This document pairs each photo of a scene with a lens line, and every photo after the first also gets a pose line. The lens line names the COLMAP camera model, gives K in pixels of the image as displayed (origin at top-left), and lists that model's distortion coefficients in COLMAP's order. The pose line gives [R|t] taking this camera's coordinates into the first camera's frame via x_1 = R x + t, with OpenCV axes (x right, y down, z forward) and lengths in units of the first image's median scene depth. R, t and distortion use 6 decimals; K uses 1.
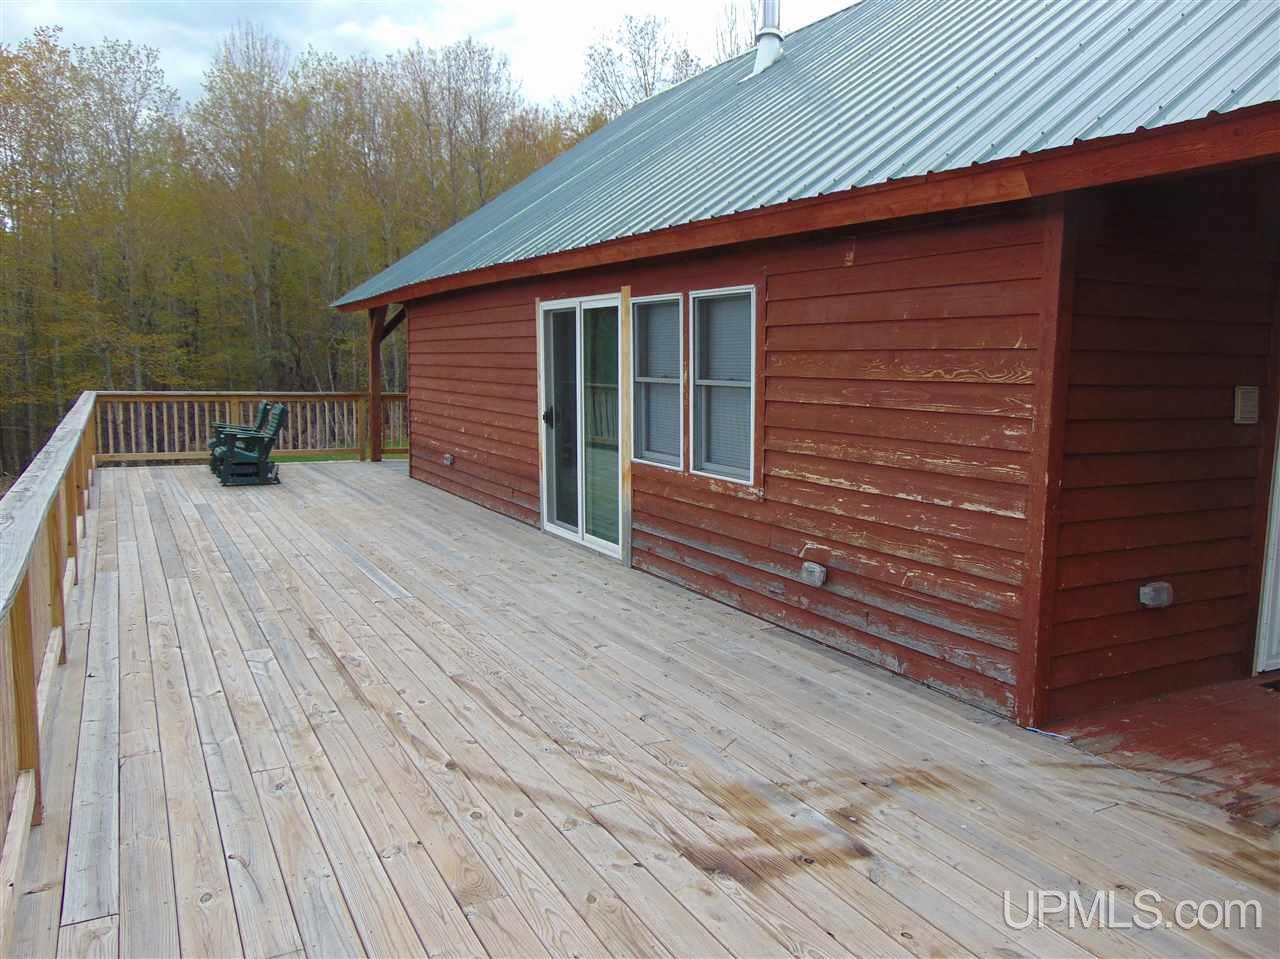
lens RADIAL K [[965.3, 0, 636.1], [0, 965.3, 477.7], [0, 0, 1]] dist [0.006172, 0.014094]
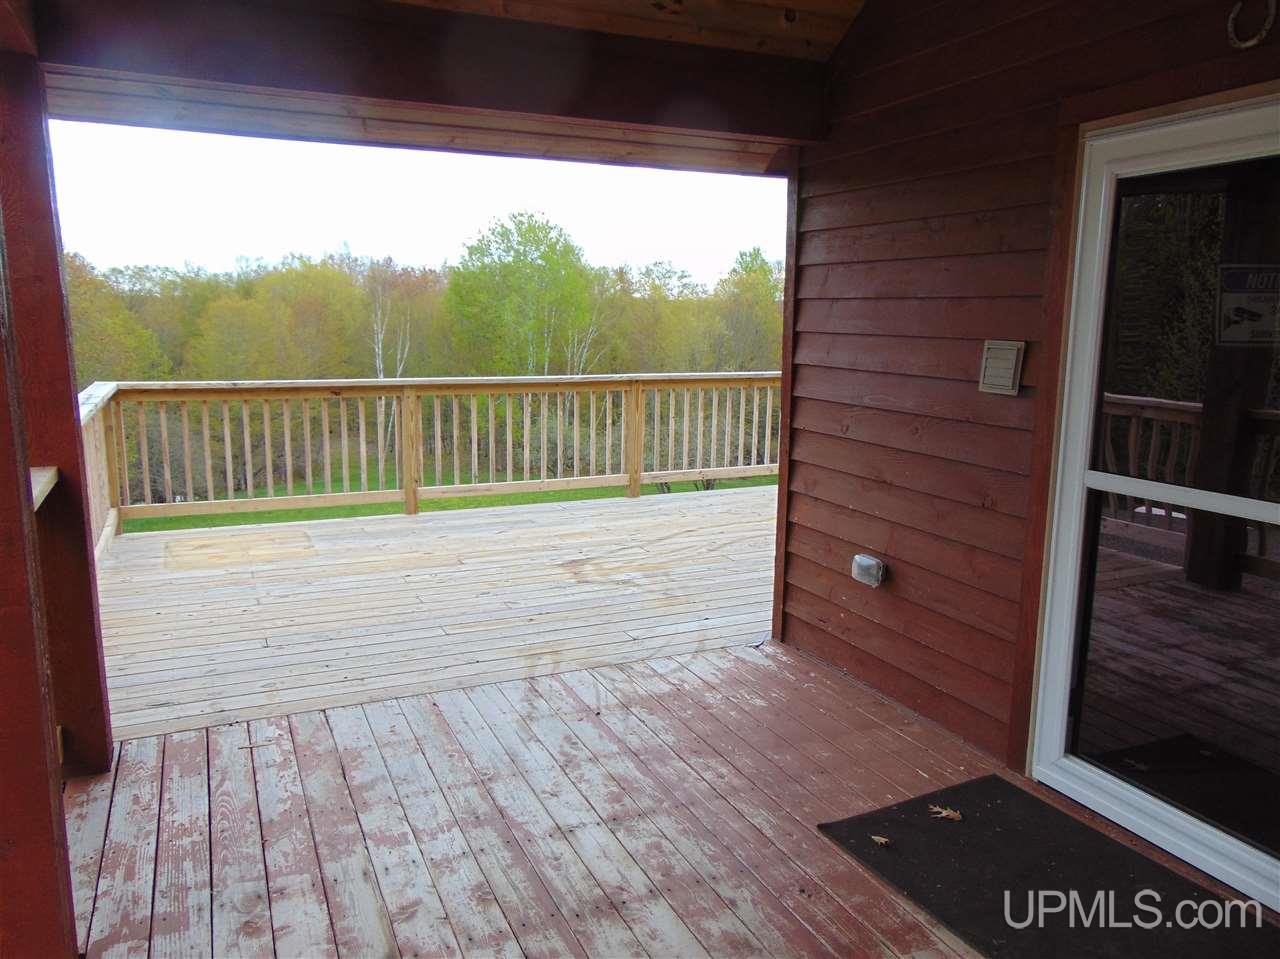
lens RADIAL K [[965.3, 0, 636.1], [0, 965.3, 478.8], [0, 0, 1]] dist [0.006172, 0.014094]
pose [[-0.049863, 0.154622, -0.986715, 1.817874], [-0.135328, 0.977787, 0.160061, -0.096558], [0.989545, 0.141511, -0.027830, 1.025777]]
